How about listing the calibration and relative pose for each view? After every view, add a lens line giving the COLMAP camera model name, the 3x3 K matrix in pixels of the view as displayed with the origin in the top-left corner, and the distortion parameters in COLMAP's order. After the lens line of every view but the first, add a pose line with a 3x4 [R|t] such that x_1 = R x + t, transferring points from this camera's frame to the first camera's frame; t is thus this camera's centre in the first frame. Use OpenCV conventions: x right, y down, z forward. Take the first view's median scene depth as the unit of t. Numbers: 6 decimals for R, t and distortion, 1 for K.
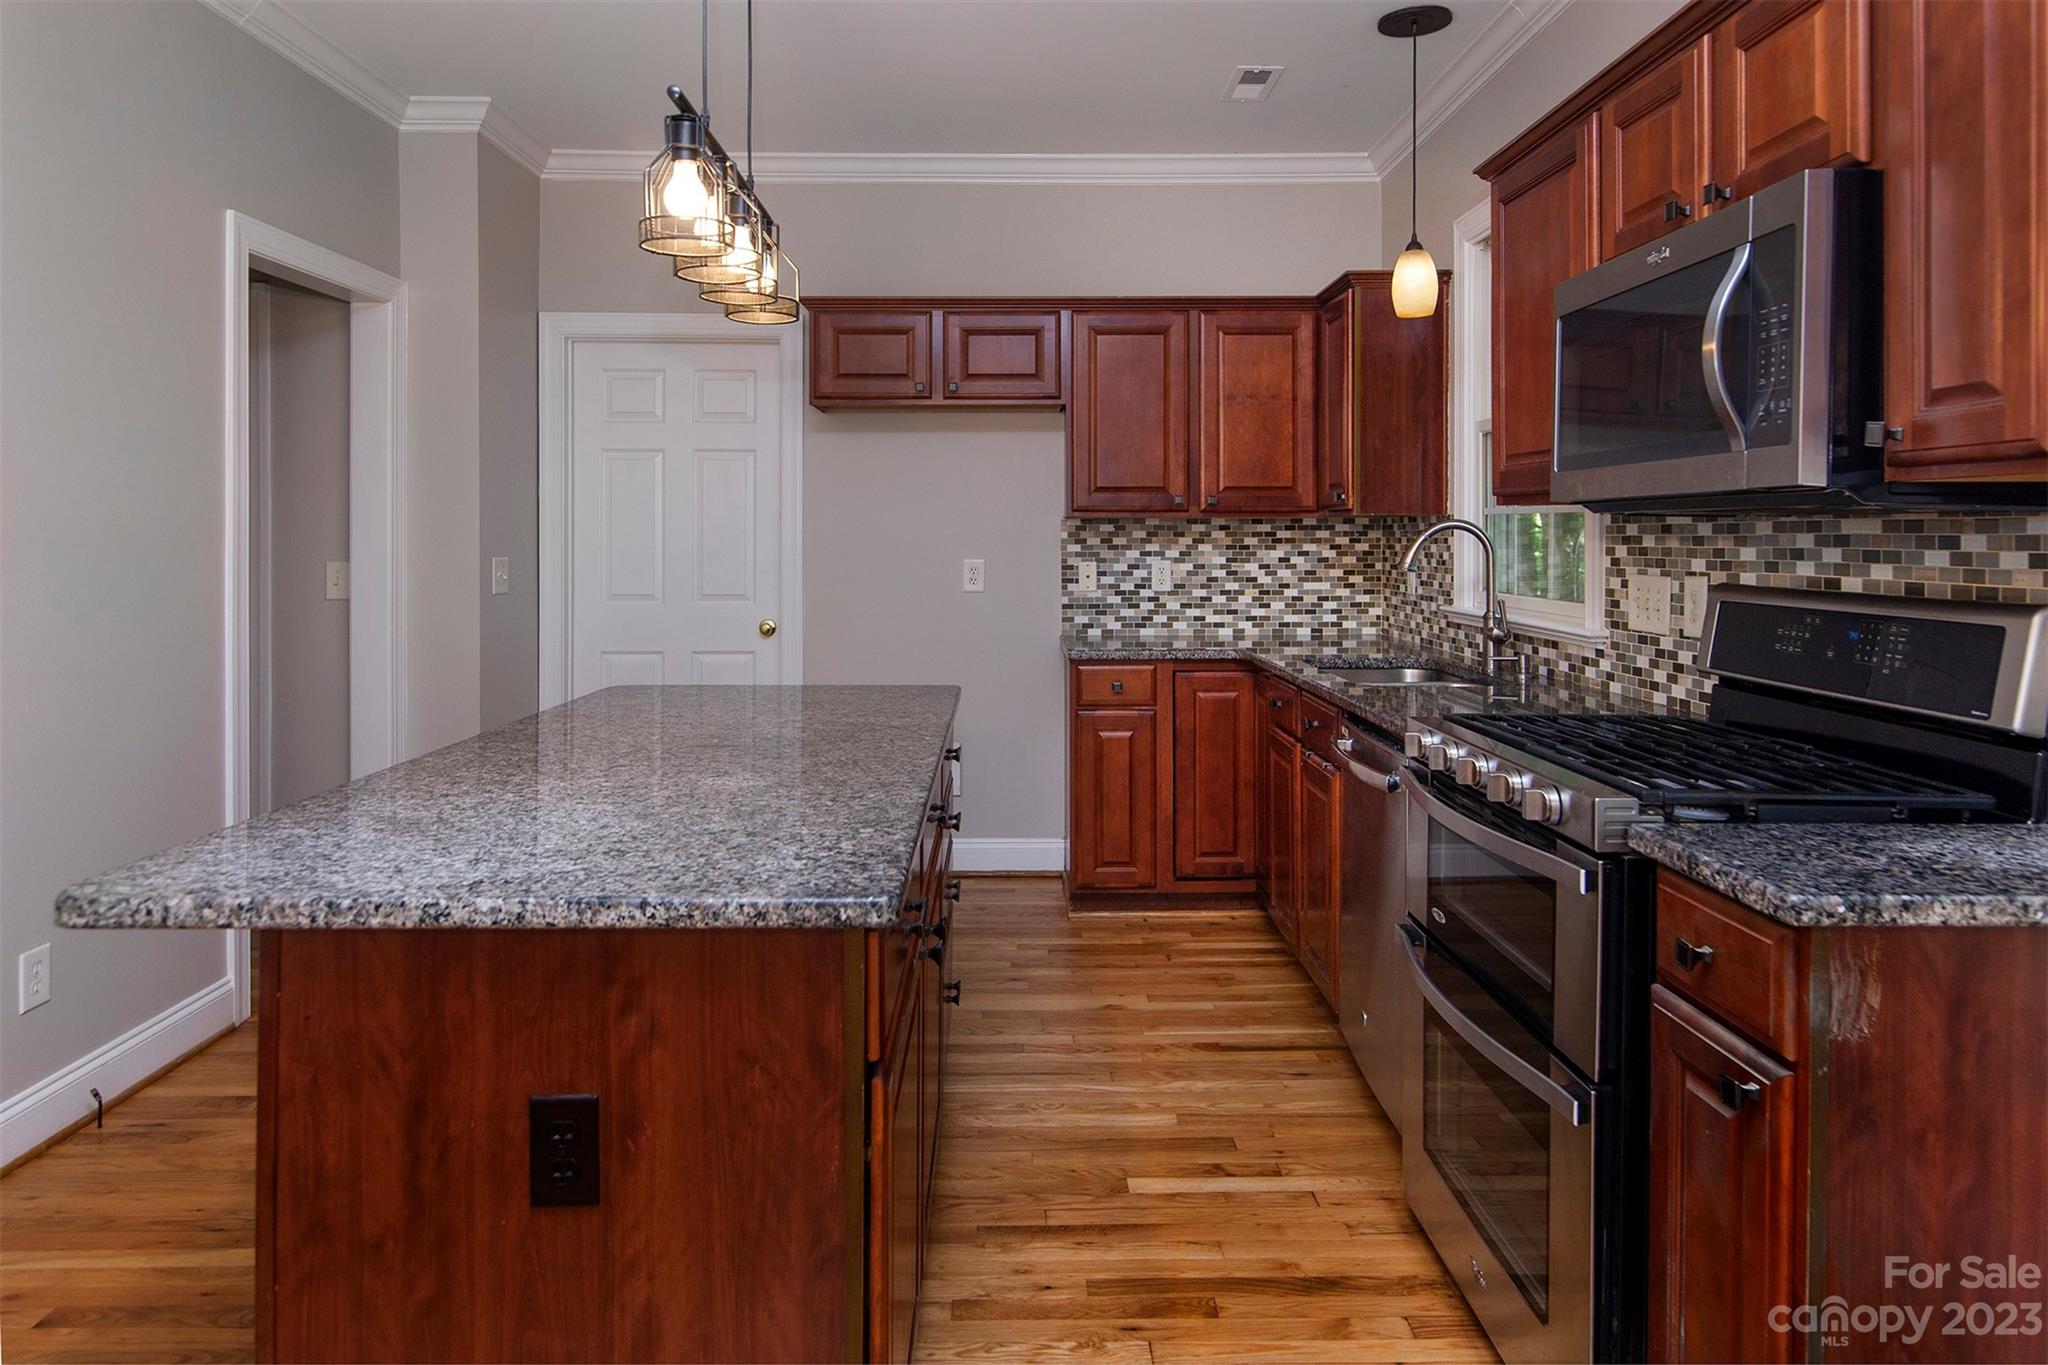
lens RADIAL K [[1230.9, 0, 1025.2], [0, 1230.9, 667.0], [0, 0, 1]] dist [-0.003833, 0.002221]
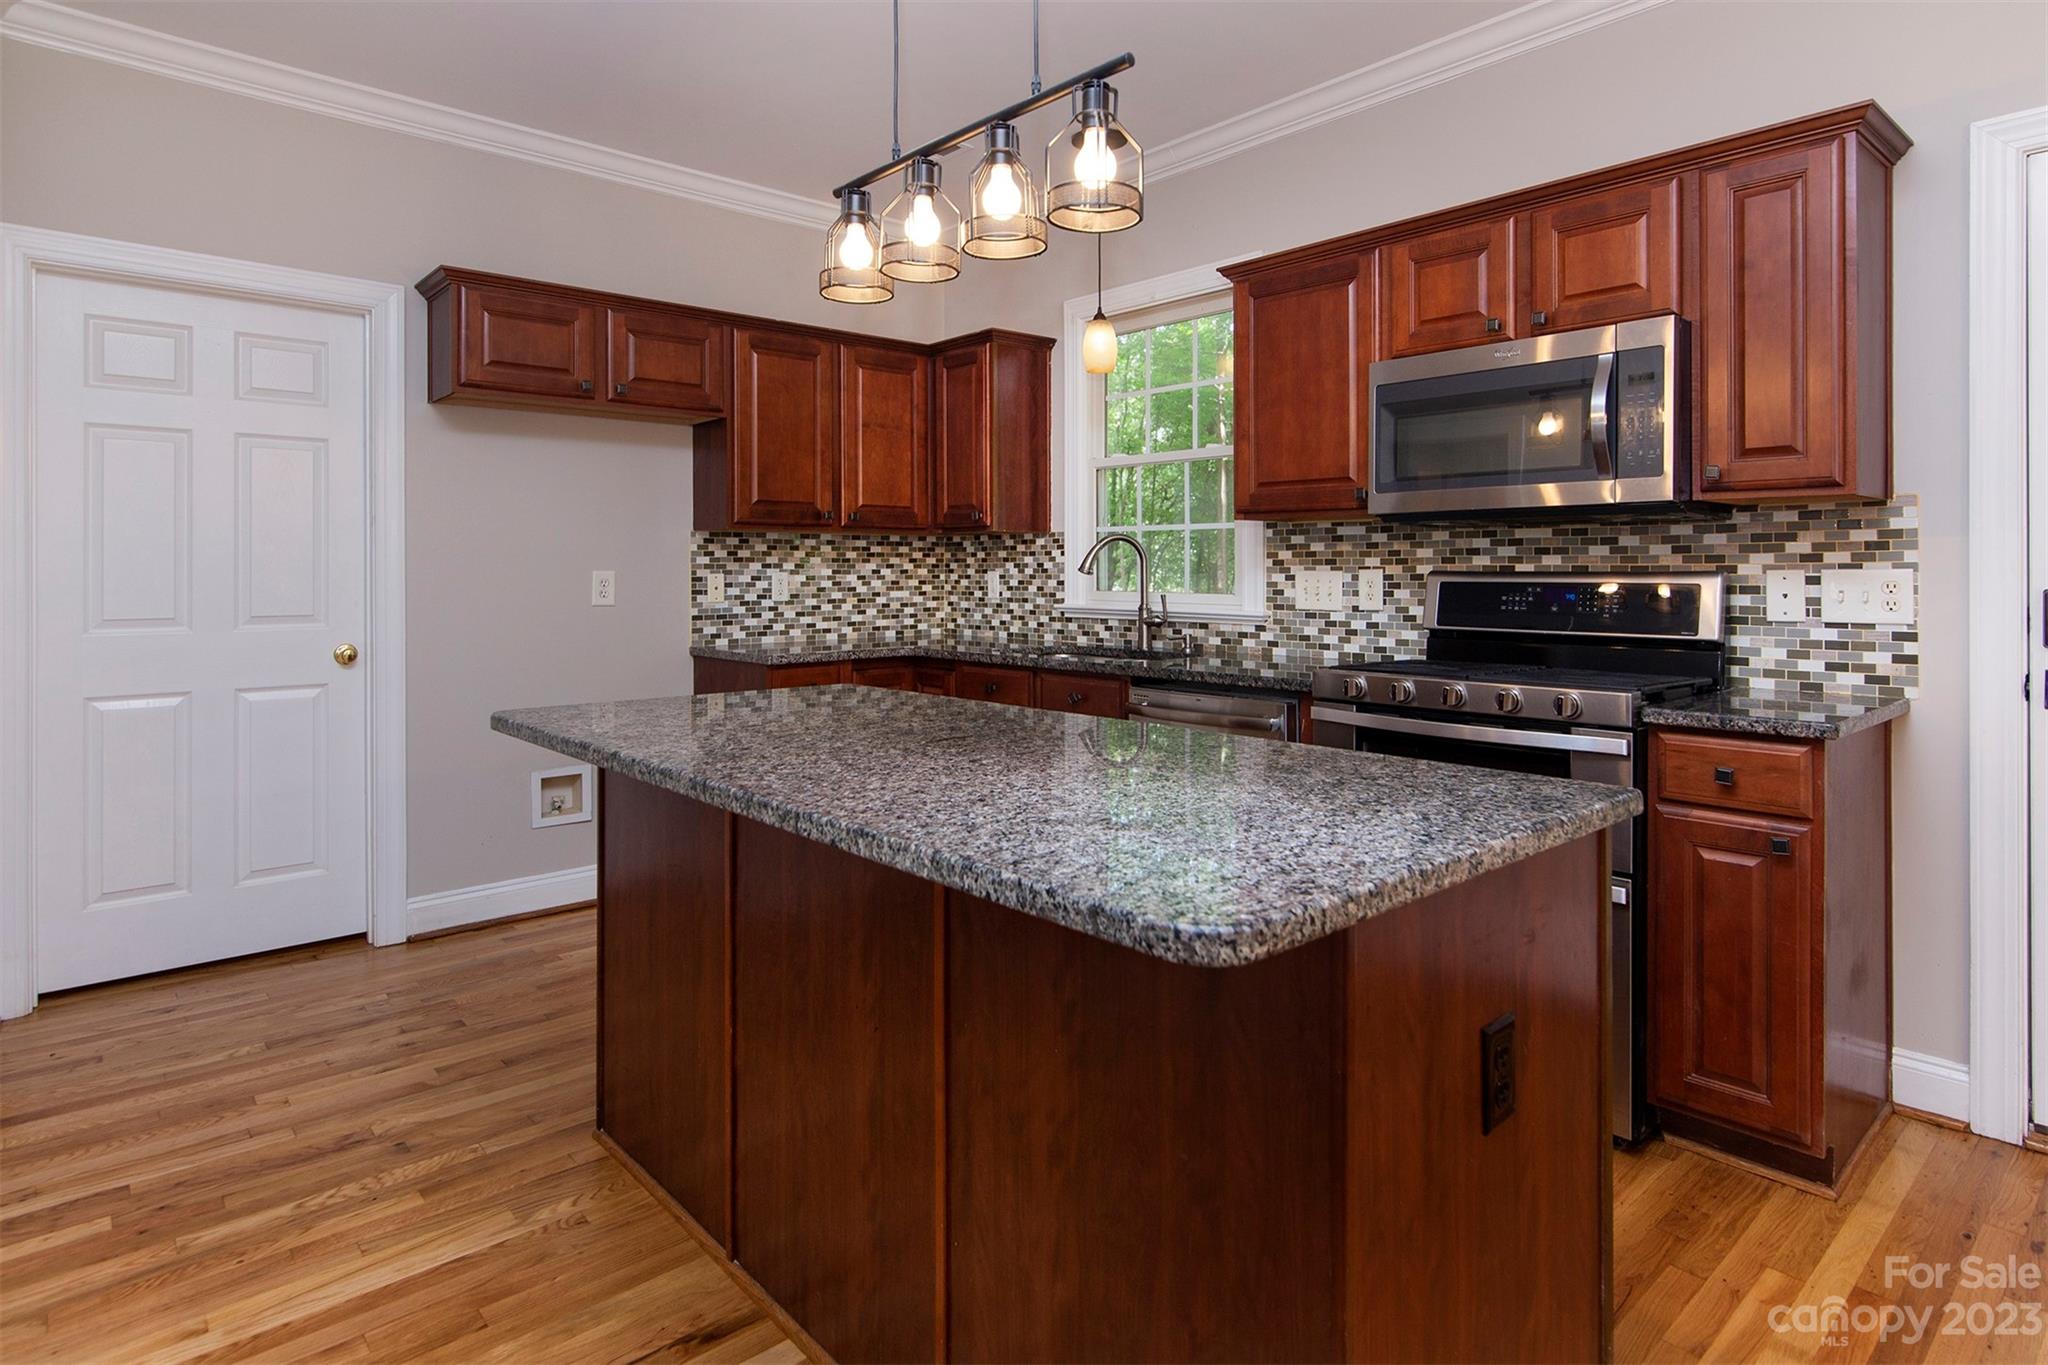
lens RADIAL K [[1085.0, 0, 1015.7], [0, 1085.0, 676.3], [0, 0, 1]] dist [0.001327, 0.000449]
pose [[0.761704, -0.063205, 0.644835, -0.362298], [0.068977, 0.997485, 0.016294, 0.002652], [-0.644244, 0.032068, 0.764148, 0.154535]]
